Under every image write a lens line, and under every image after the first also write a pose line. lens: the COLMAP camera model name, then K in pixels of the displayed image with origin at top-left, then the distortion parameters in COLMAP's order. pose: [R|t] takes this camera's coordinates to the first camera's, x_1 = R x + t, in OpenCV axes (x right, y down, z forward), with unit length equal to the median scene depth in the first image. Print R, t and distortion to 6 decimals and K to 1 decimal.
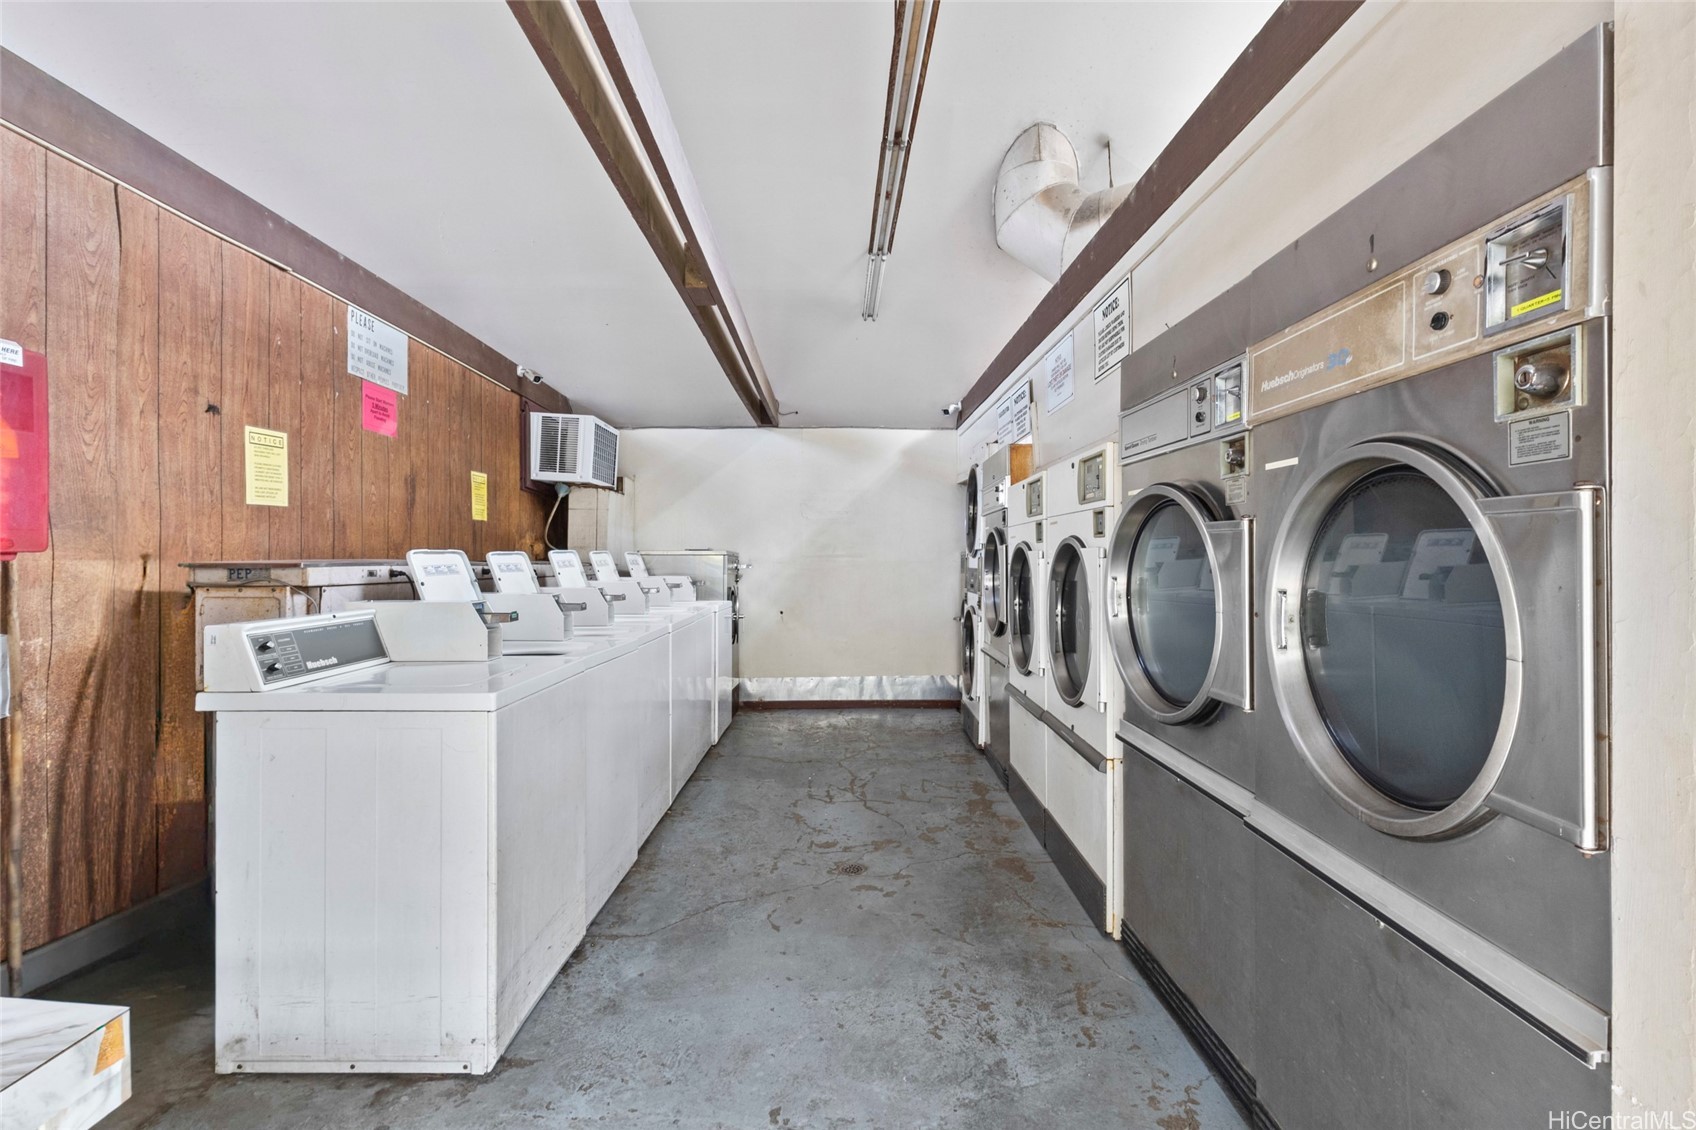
lens RADIAL K [[828.8, 0, 852.6], [0, 828.8, 554.3], [0, 0, 1]] dist [0.001909, 0.002943]
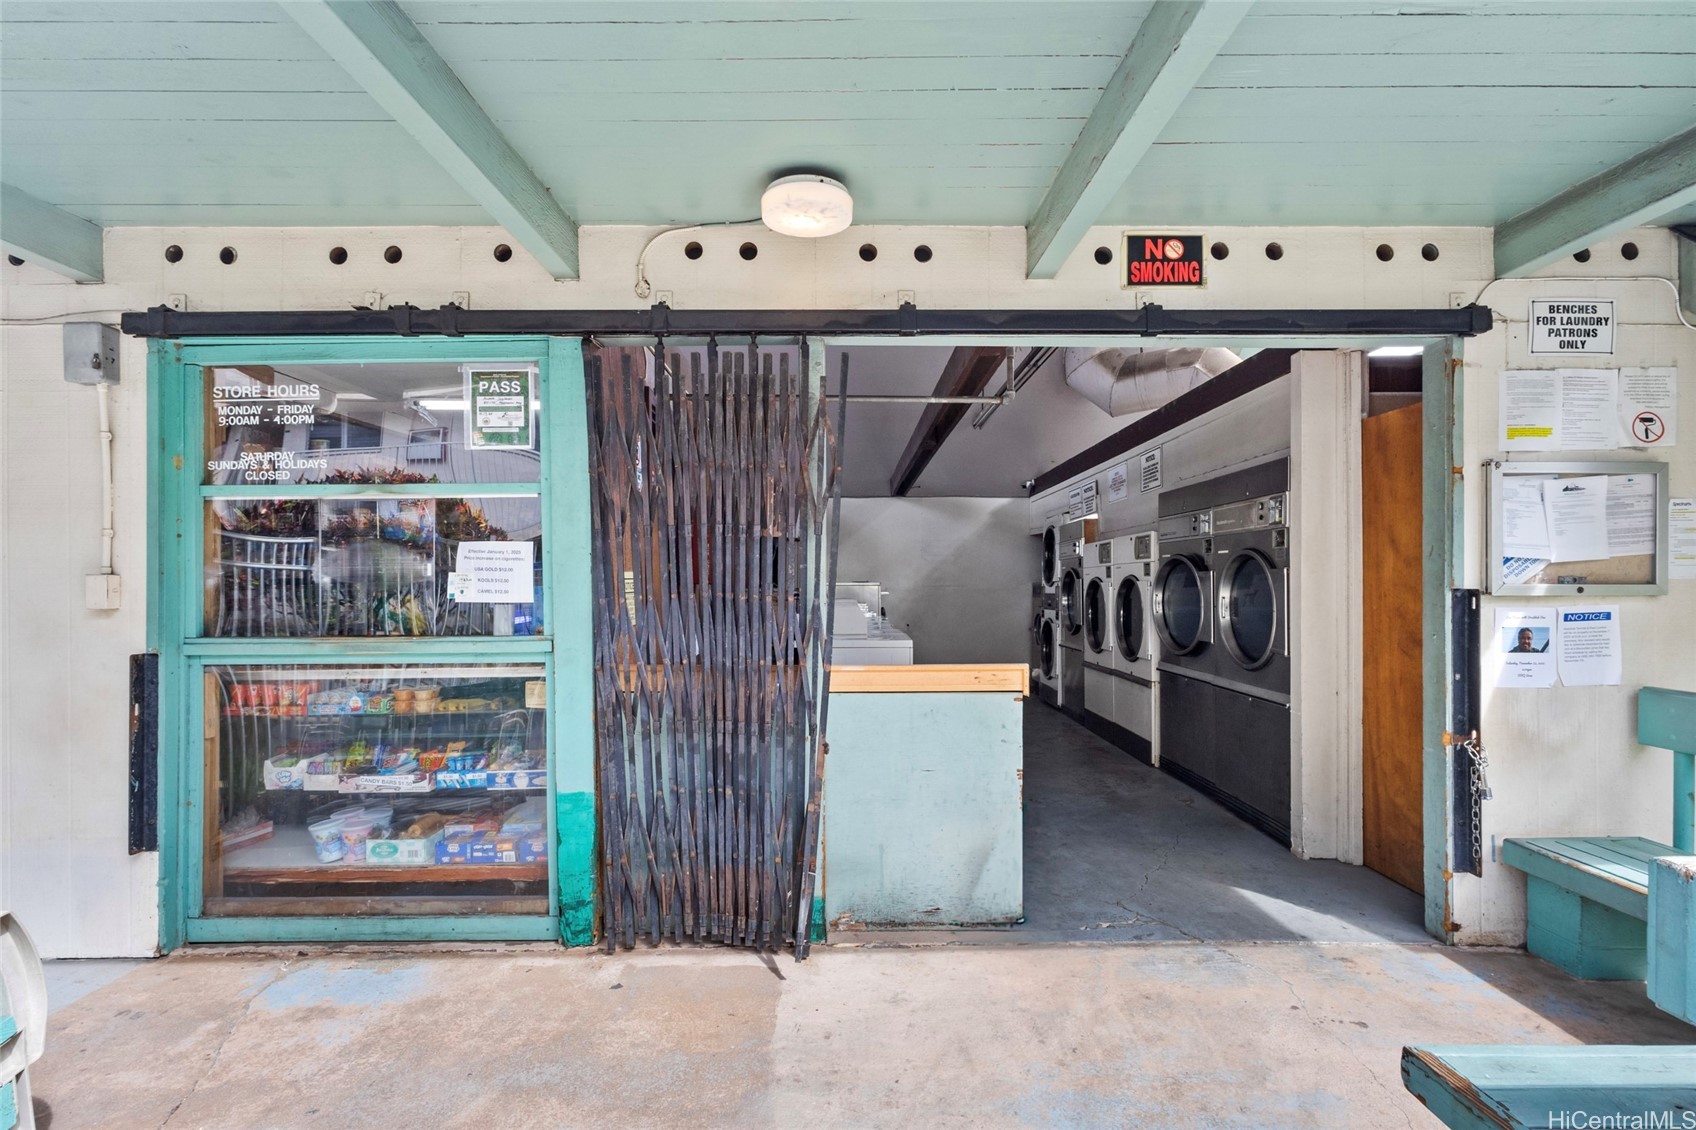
lens RADIAL K [[828.8, 0, 843.3], [0, 828.8, 579.5], [0, 0, 1]] dist [0.001909, 0.002943]
pose [[0.999887, 0.000476, -0.015055, -0.430727], [-0.000565, 0.999982, -0.005939, 0.000299], [0.015052, 0.005947, 0.999869, -1.084367]]
